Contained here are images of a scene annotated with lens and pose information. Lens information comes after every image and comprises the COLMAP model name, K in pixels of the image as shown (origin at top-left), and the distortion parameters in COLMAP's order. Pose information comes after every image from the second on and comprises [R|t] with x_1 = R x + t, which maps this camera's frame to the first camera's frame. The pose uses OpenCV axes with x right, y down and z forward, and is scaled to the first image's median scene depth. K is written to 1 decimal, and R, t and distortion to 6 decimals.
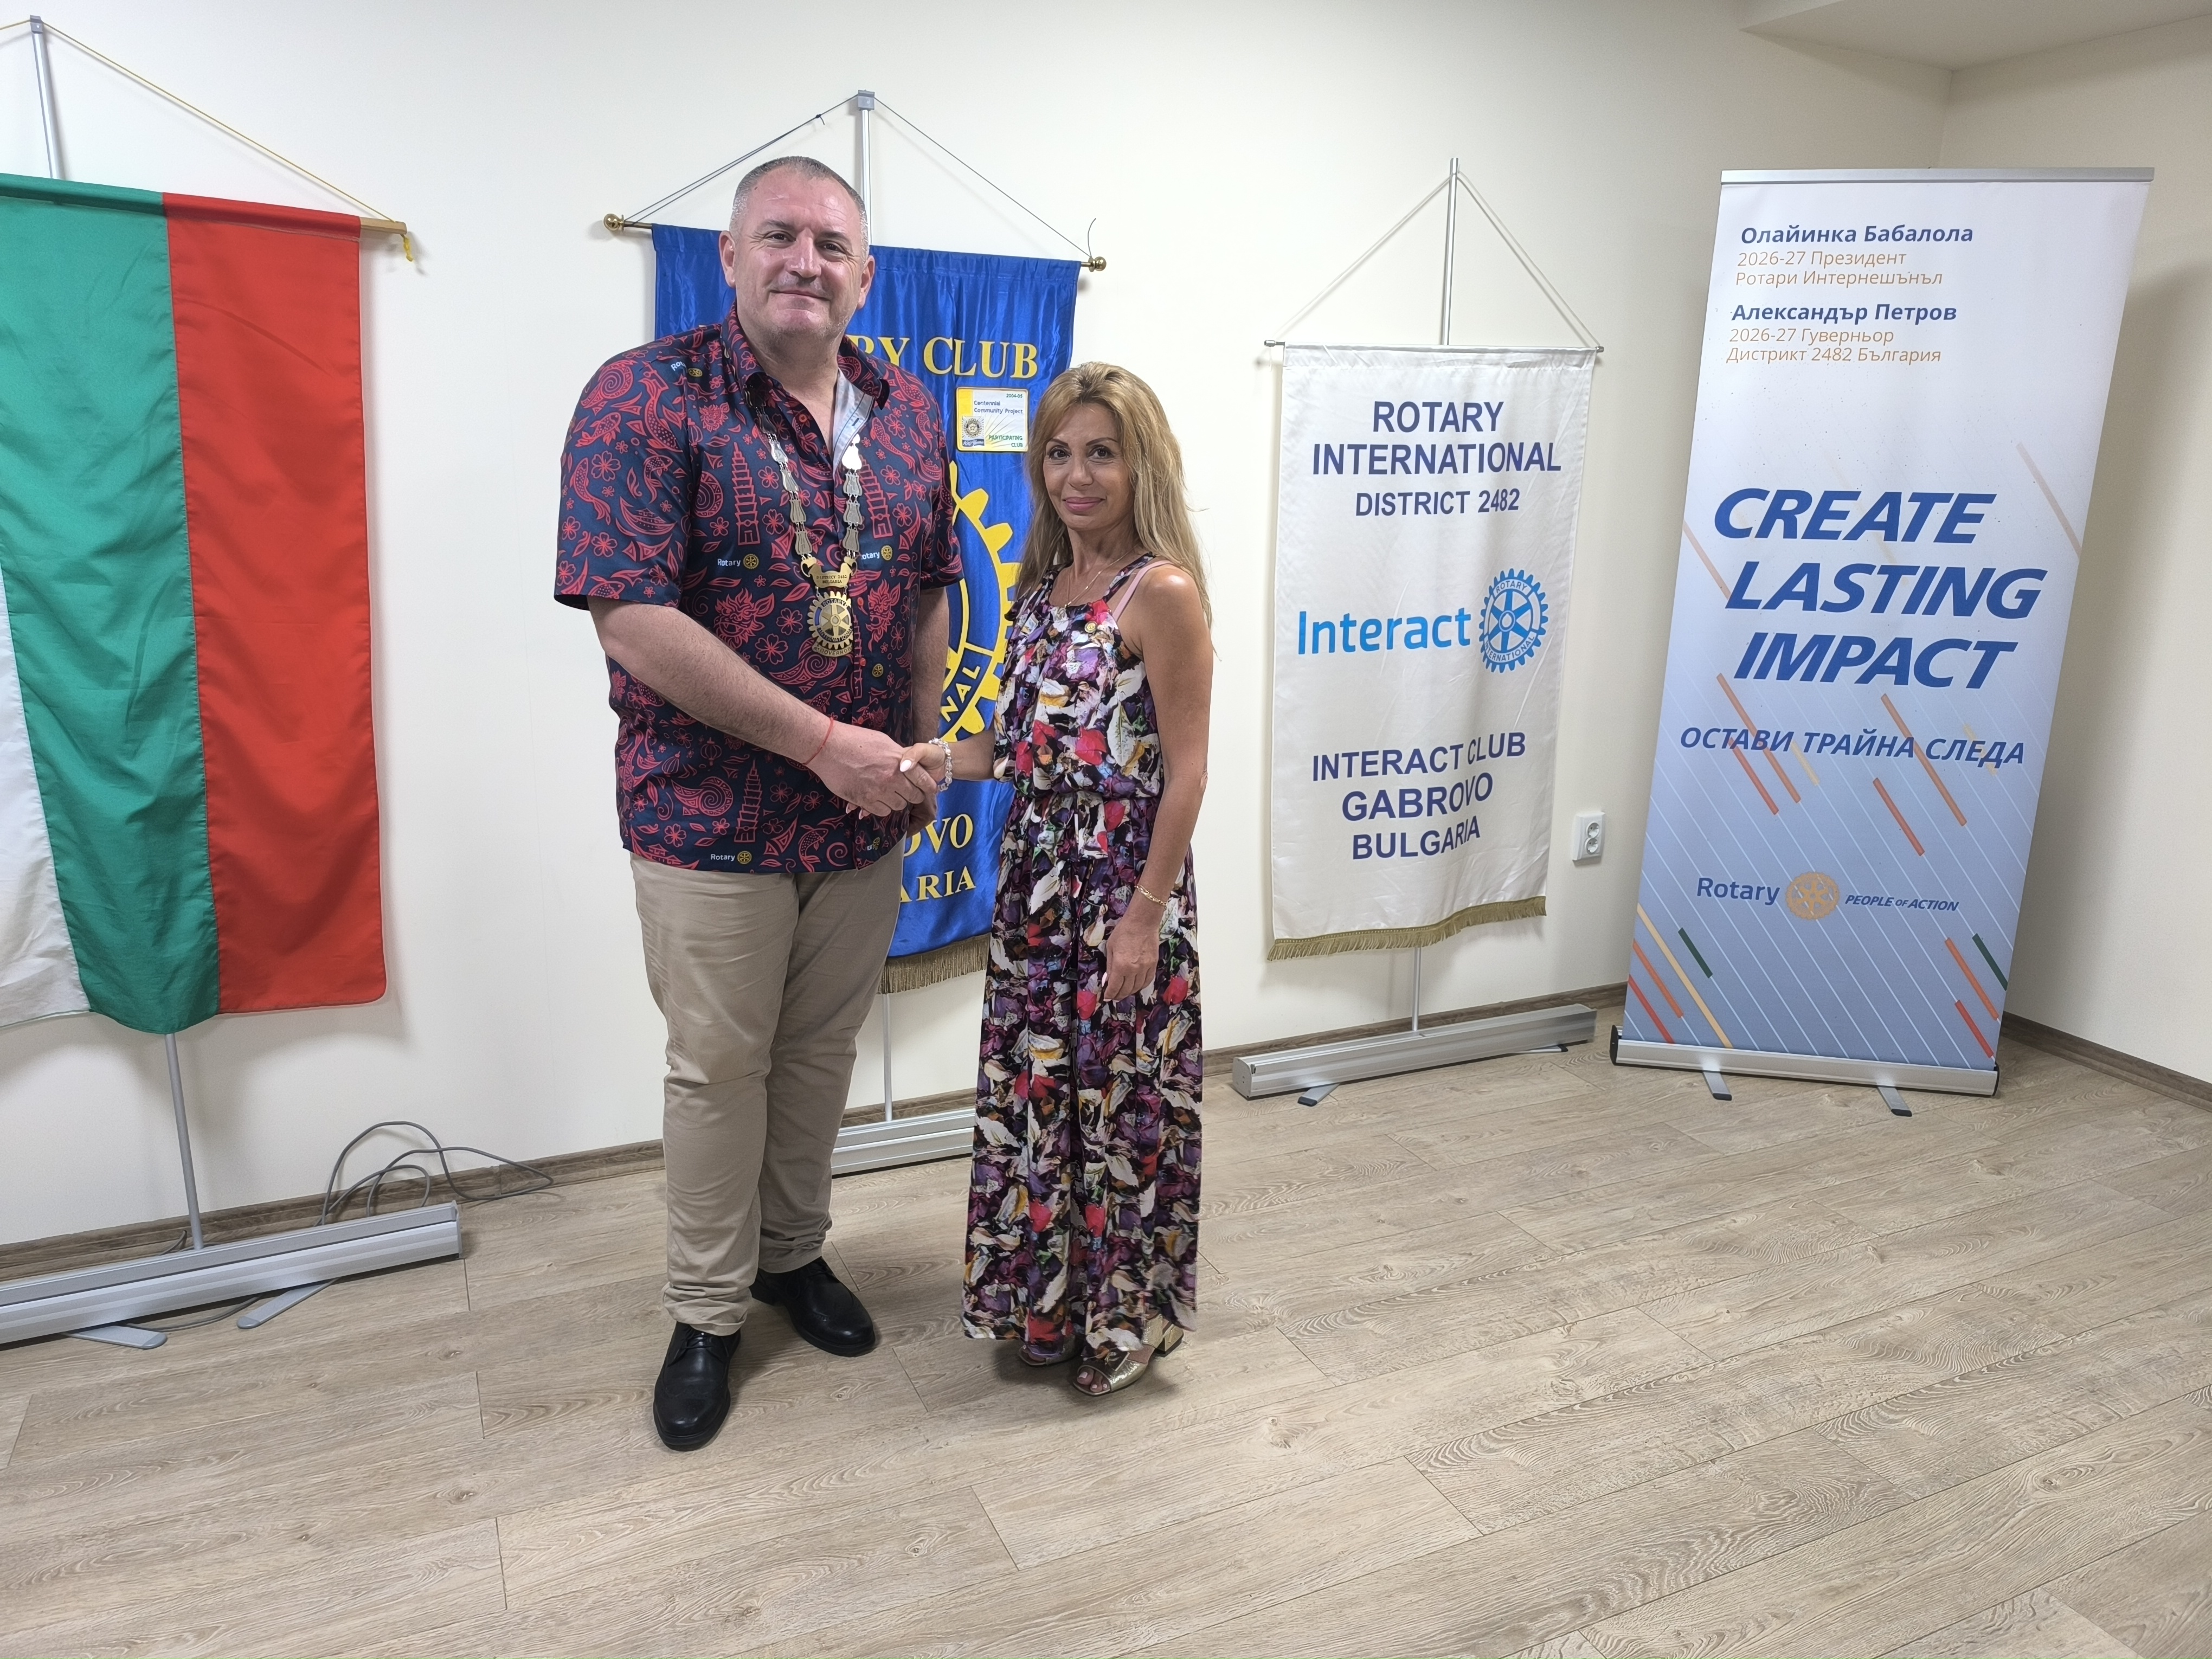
lens RADIAL K [[1522.2, 0, 1073.7], [0, 1522.2, 831.8], [0, 0, 1]] dist [0.030629, -0.030535]
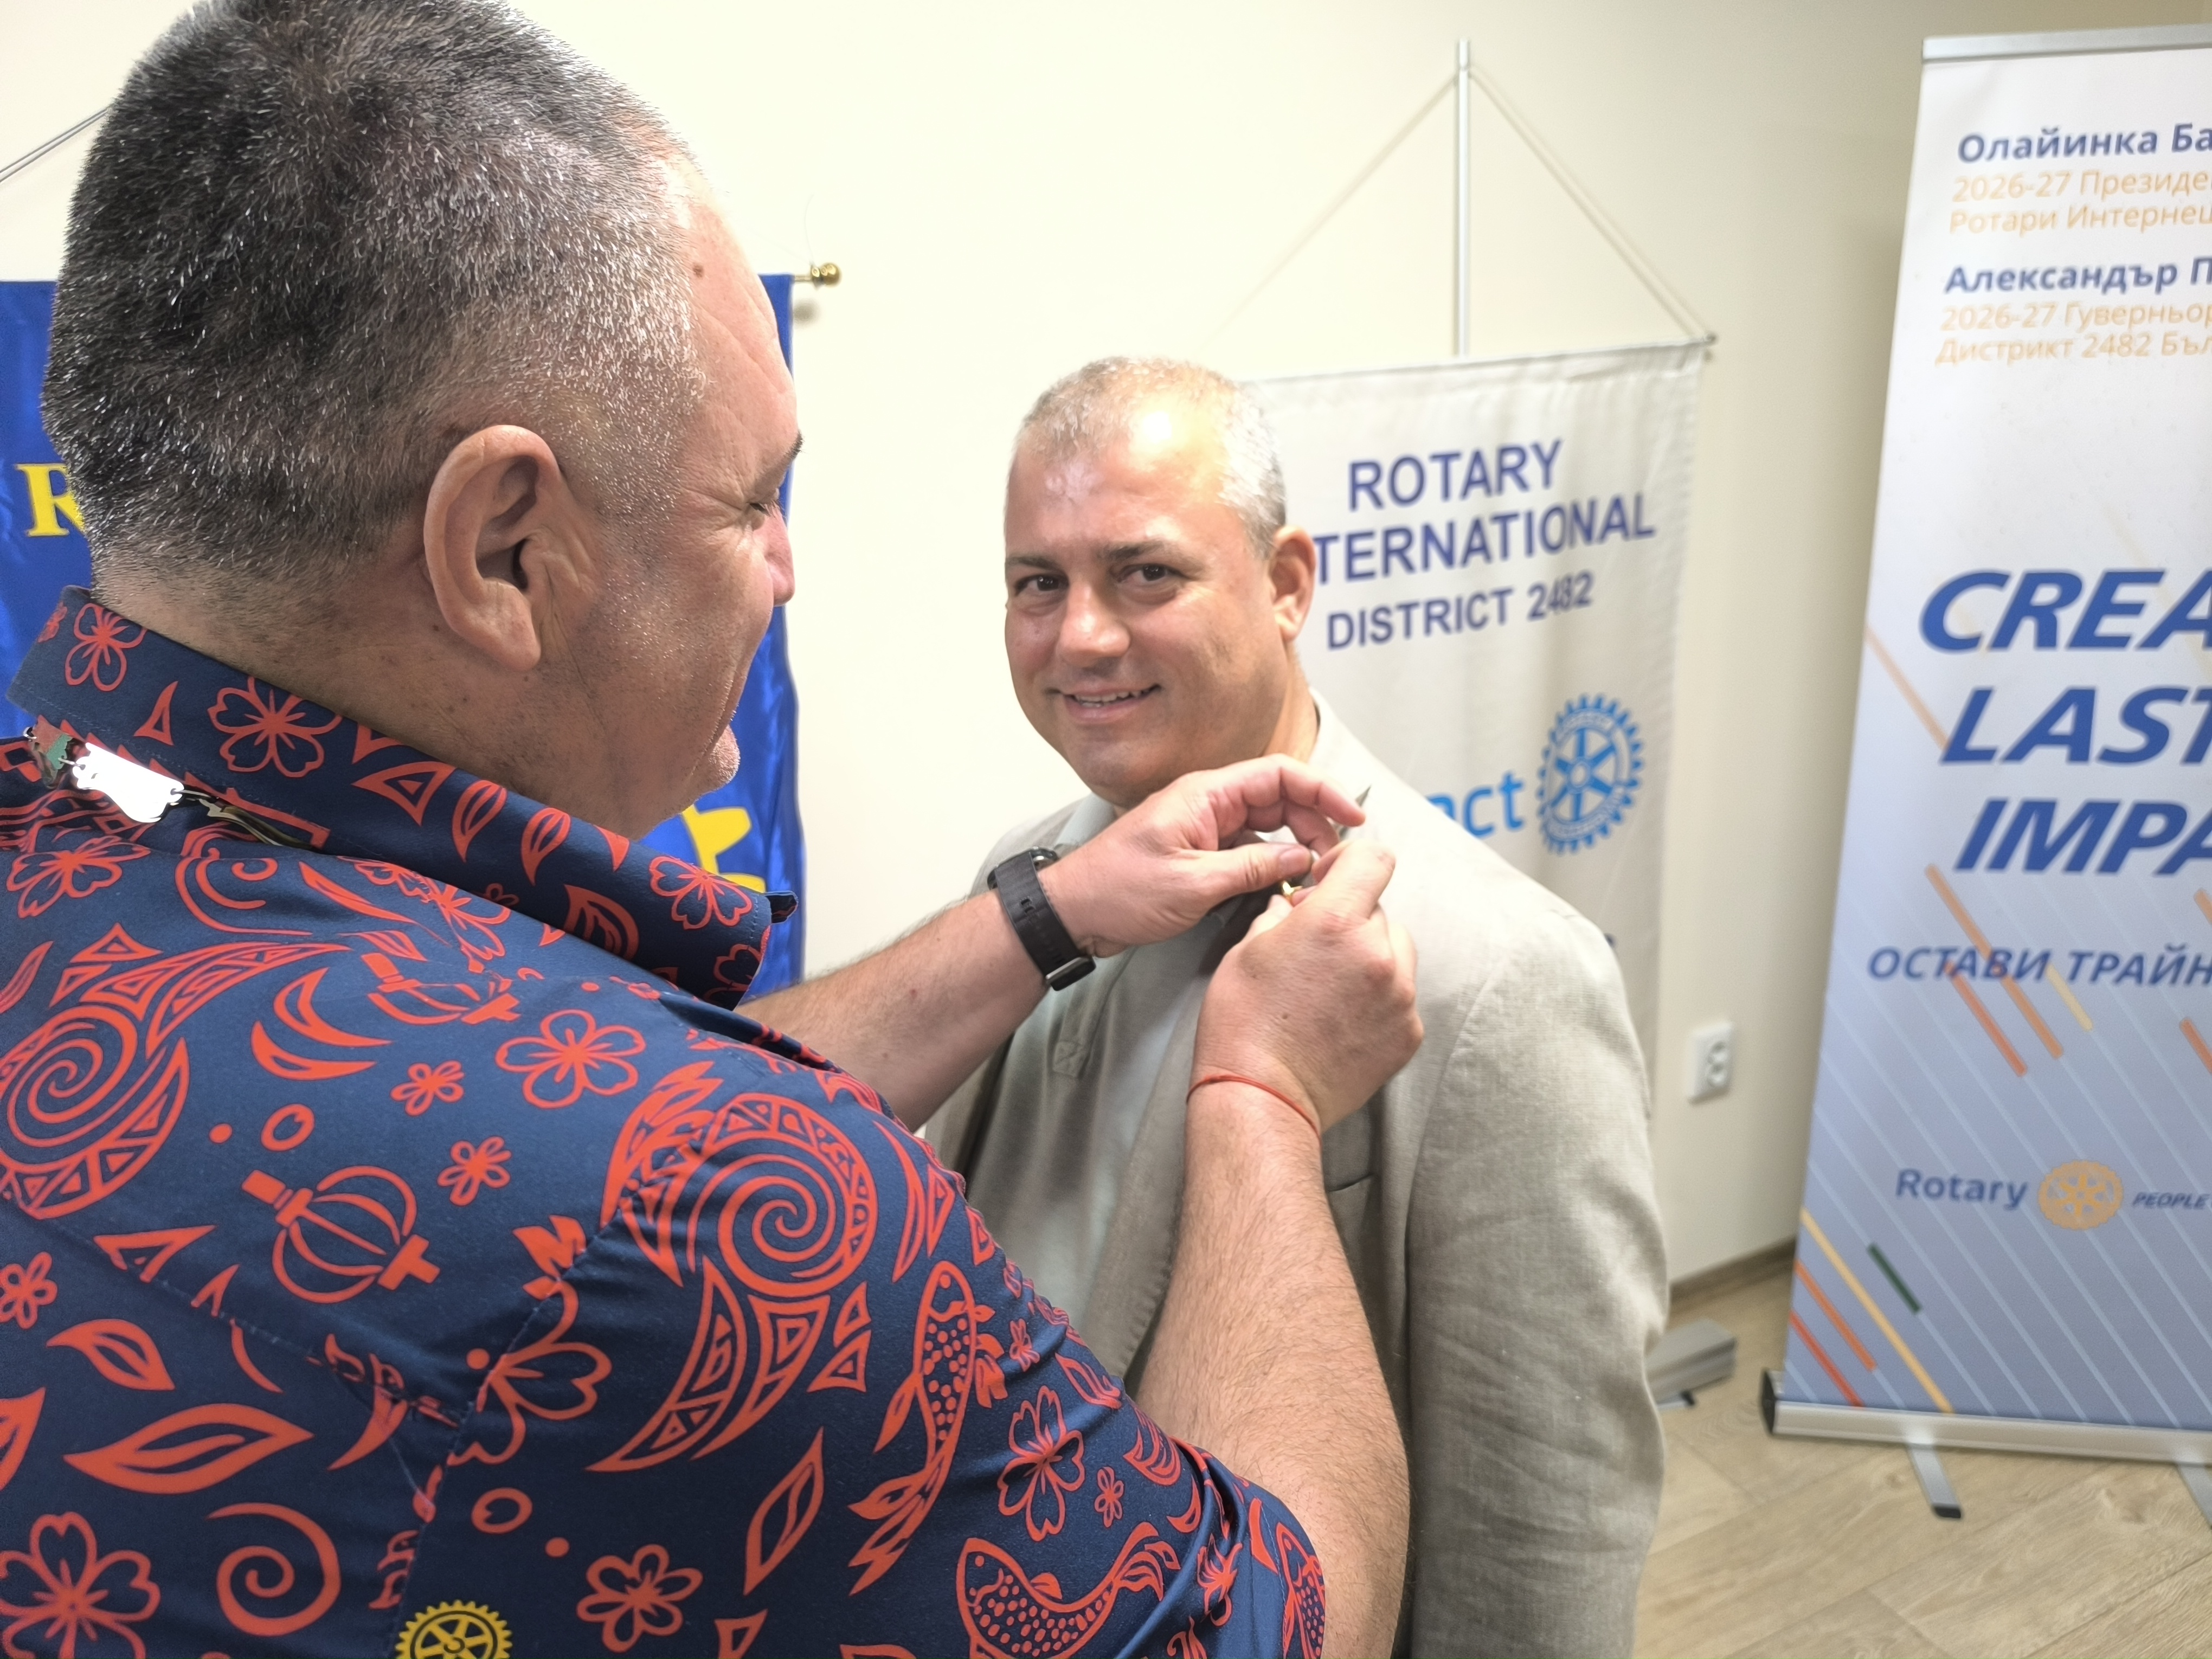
lens RADIAL K [[1471.8, 0, 1108.3], [0, 1471.8, 775.1], [0, 0, 1]] dist [0.020899, -0.033397]
pose [[0.998426, -0.055813, -0.005562, 0.102520], [0.056008, 0.997405, 0.045244, -0.197122], [0.003023, -0.045484, 0.998960, 0.431814]]
